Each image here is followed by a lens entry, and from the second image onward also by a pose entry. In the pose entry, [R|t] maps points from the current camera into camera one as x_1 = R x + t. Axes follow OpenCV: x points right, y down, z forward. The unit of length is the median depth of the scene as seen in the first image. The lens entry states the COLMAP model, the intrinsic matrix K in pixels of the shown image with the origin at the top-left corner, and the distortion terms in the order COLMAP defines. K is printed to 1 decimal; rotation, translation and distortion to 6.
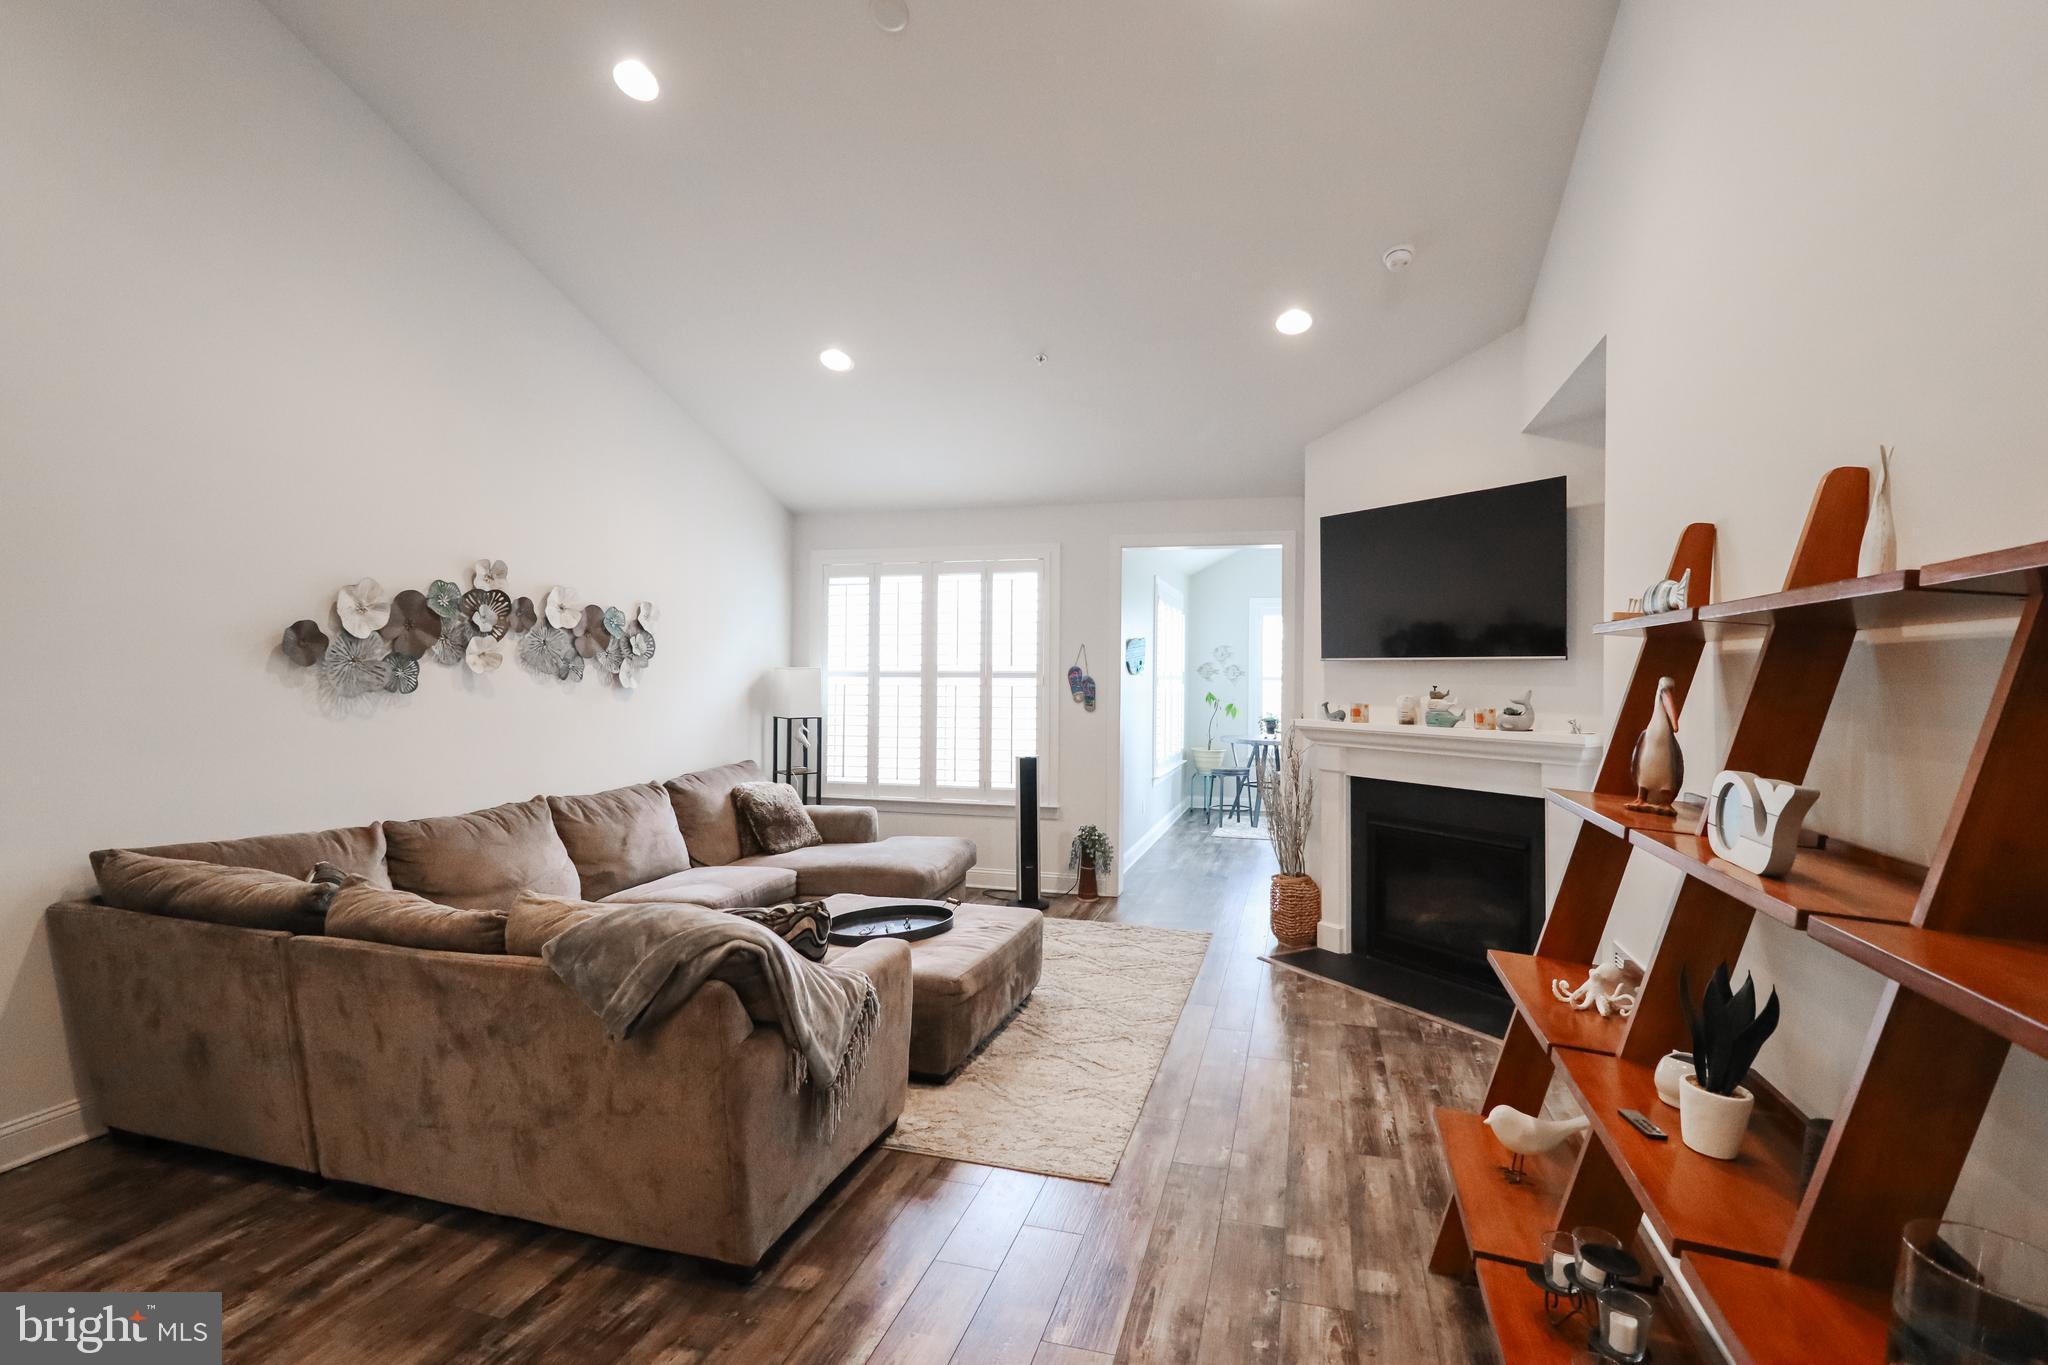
lens RADIAL K [[960.9, 0, 1027.0], [0, 960.9, 678.3], [0, 0, 1]] dist [-0.006170, -0.001912]
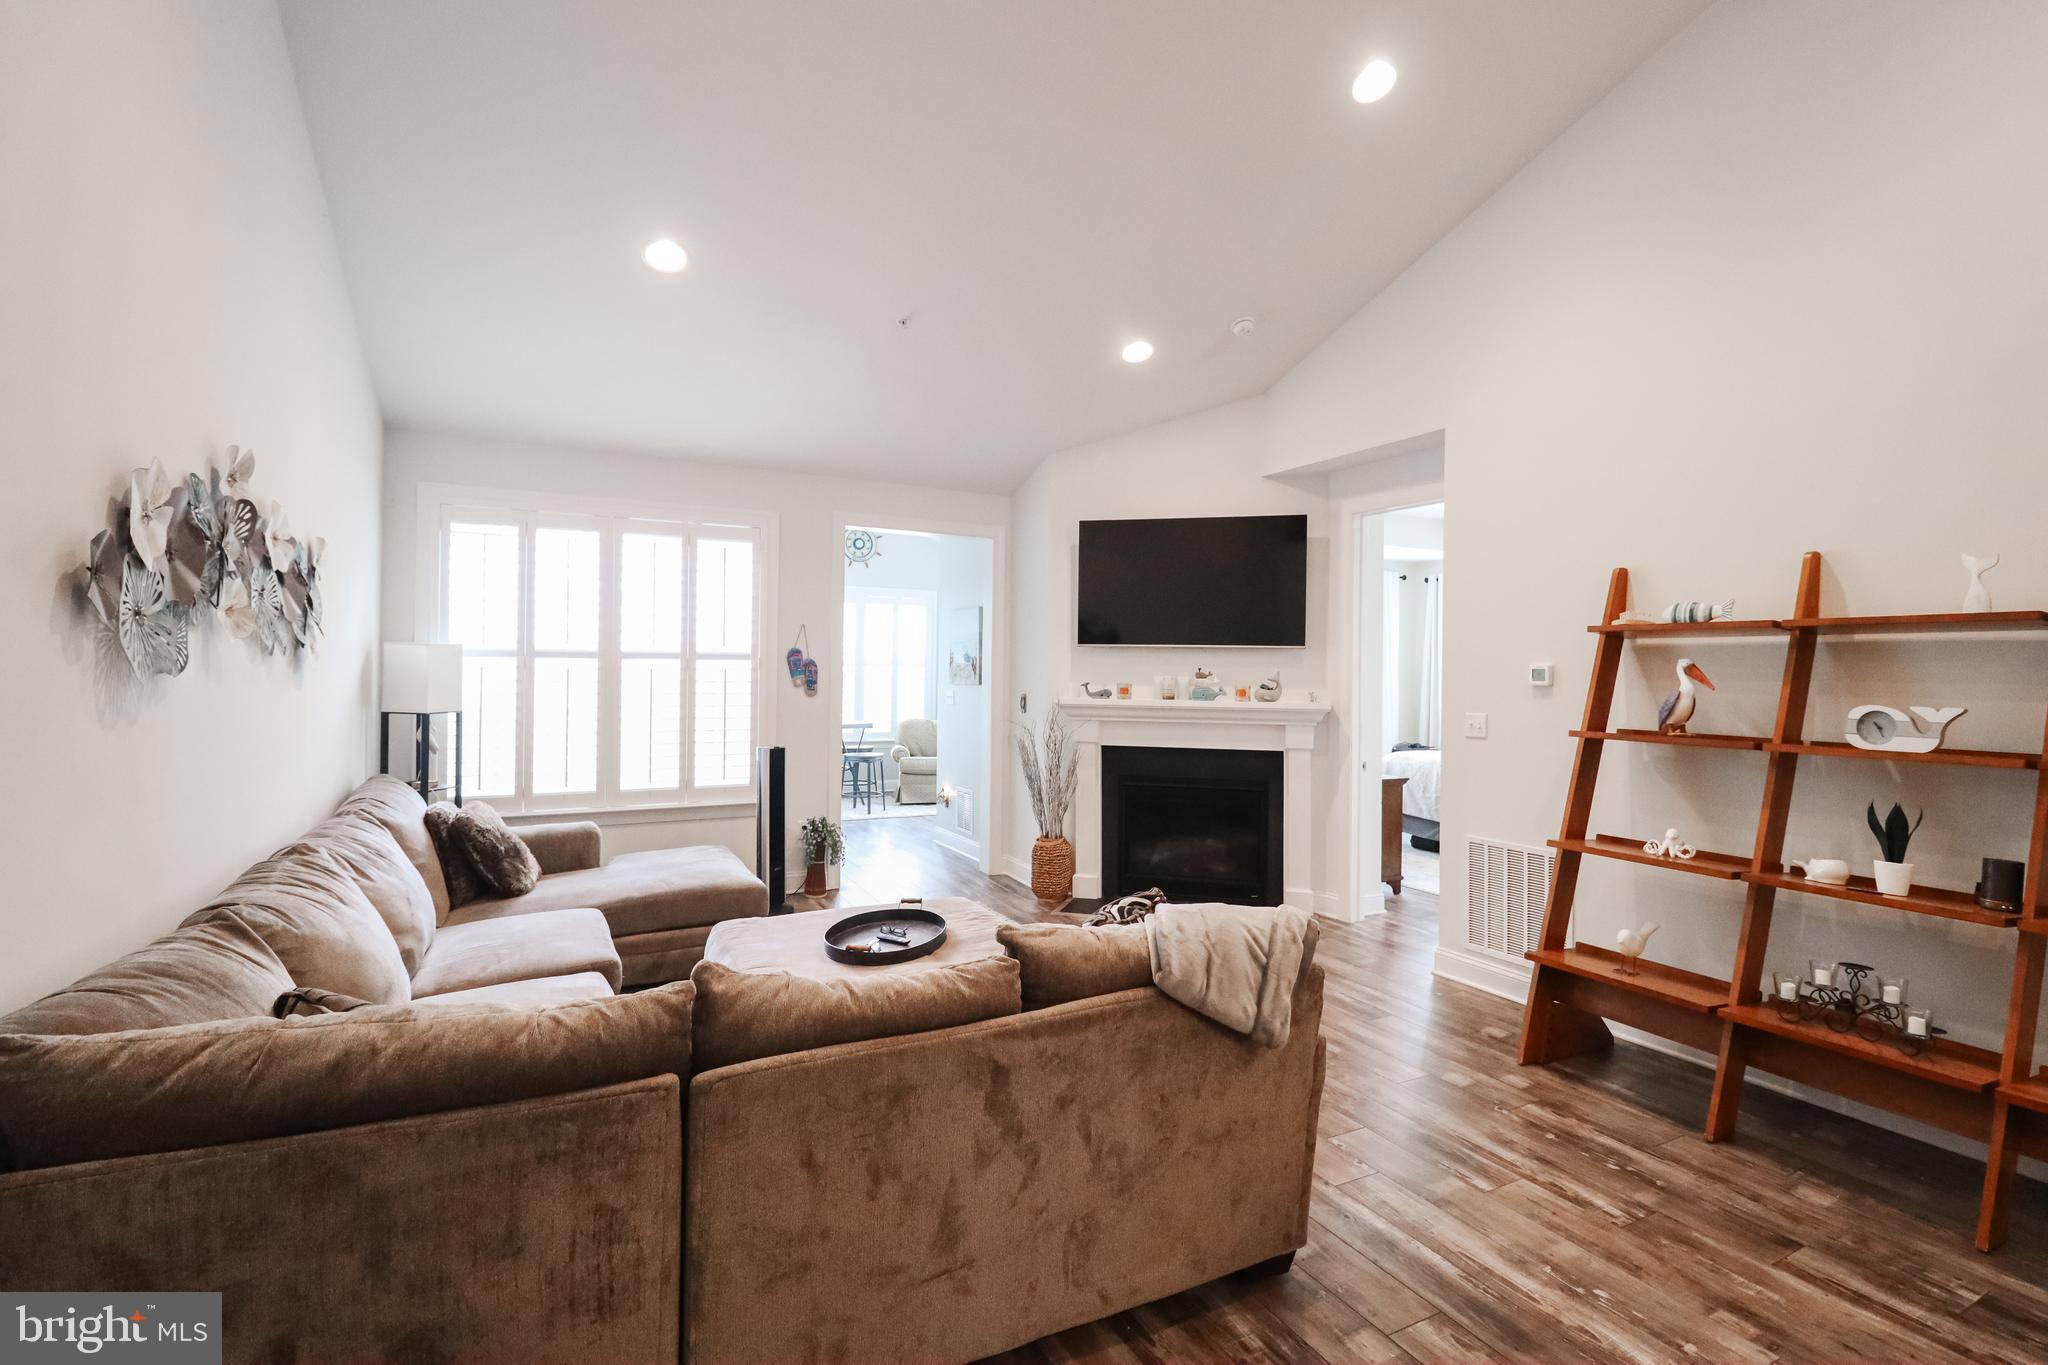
lens RADIAL K [[960.9, 0, 1018.4], [0, 960.9, 676.6], [0, 0, 1]] dist [-0.006170, -0.001912]
pose [[0.726251, -0.004443, 0.687416, -0.518461], [-0.003689, 0.999940, 0.010360, 0.006009], [-0.687420, -0.010060, 0.726190, 0.213702]]
